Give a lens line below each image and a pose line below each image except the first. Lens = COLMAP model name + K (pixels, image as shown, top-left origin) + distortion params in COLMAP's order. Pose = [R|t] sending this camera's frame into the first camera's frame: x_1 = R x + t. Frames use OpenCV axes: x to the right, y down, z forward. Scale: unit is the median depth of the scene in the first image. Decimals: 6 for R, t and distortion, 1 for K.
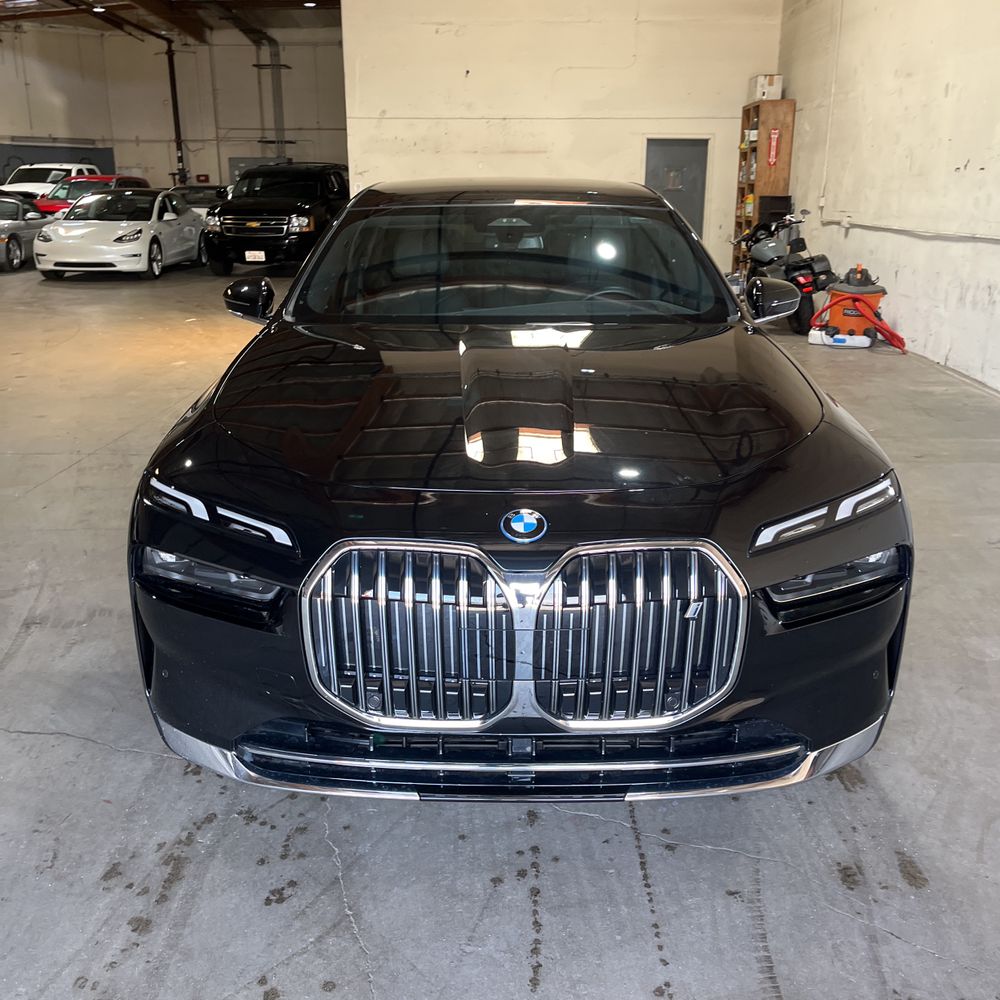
lens RADIAL K [[1016.3, 0, 499.2], [0, 1016.3, 504.3], [0, 0, 1]] dist [0.017634, 0.000000]
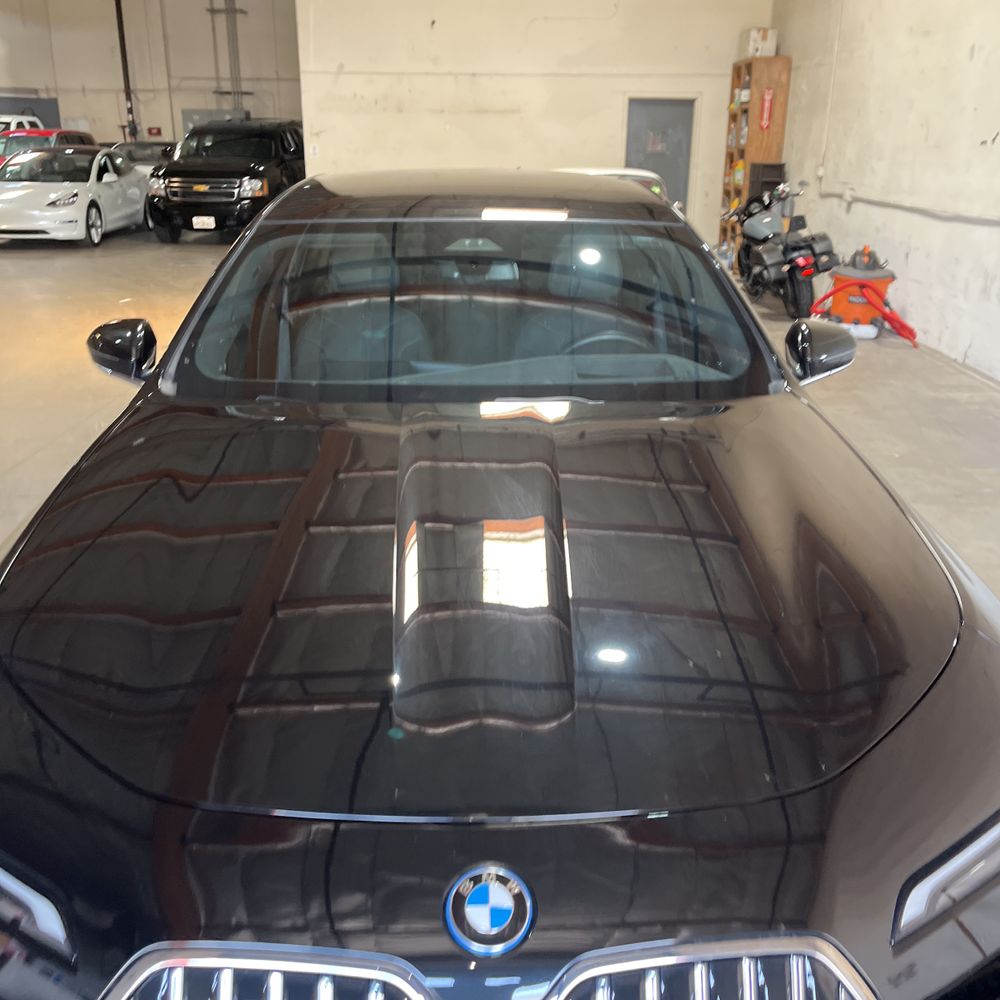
lens RADIAL K [[1016.3, 0, 495.8], [0, 1016.3, 499.2], [0, 0, 1]] dist [0.017634, 0.000000]
pose [[0.999706, -0.001325, 0.024228, 0.002401], [0.000355, 0.999200, 0.039992, -0.036152], [-0.024261, -0.039972, 0.998906, 0.074028]]
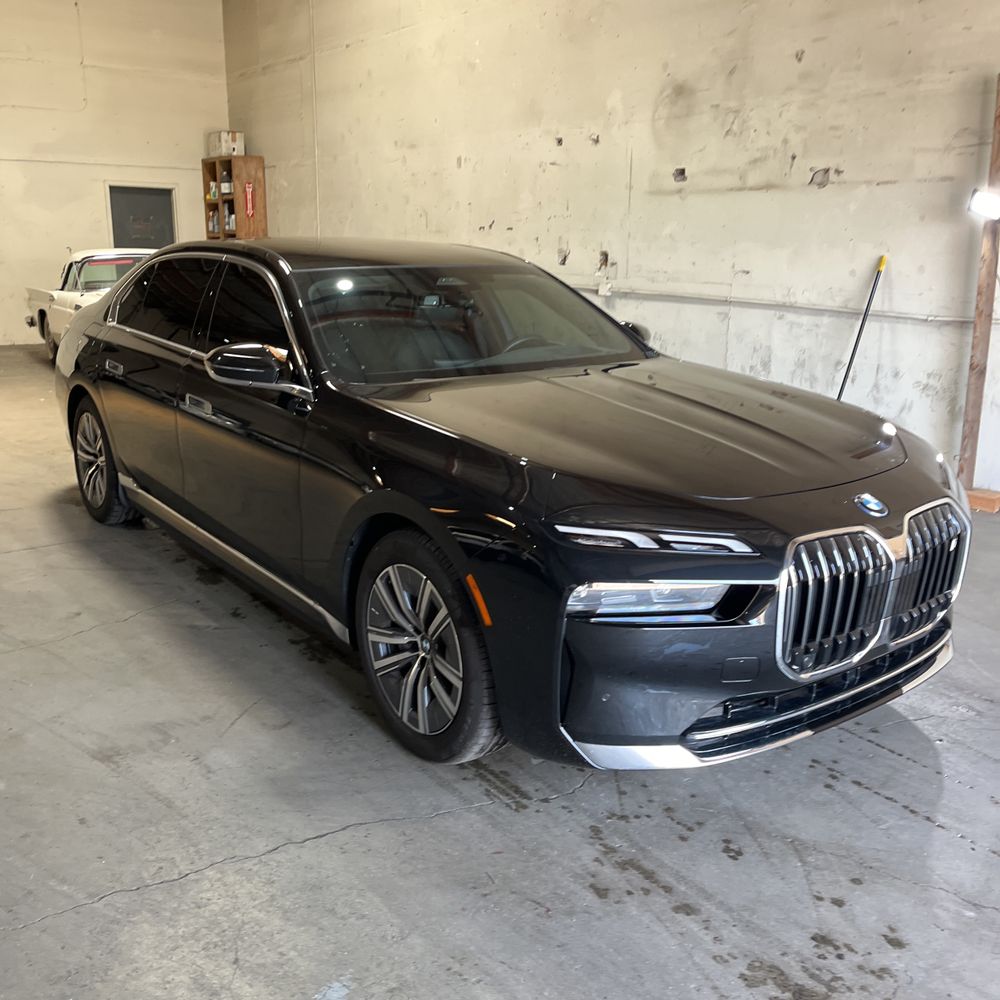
lens RADIAL K [[1016.3, 0, 498.2], [0, 1016.3, 504.1], [0, 0, 1]] dist [0.017634, 0.000000]
pose [[0.795511, -0.145704, 0.588160, -0.191807], [0.169436, 0.985428, 0.014949, -0.014005], [-0.581767, 0.087763, 0.808607, 0.029483]]
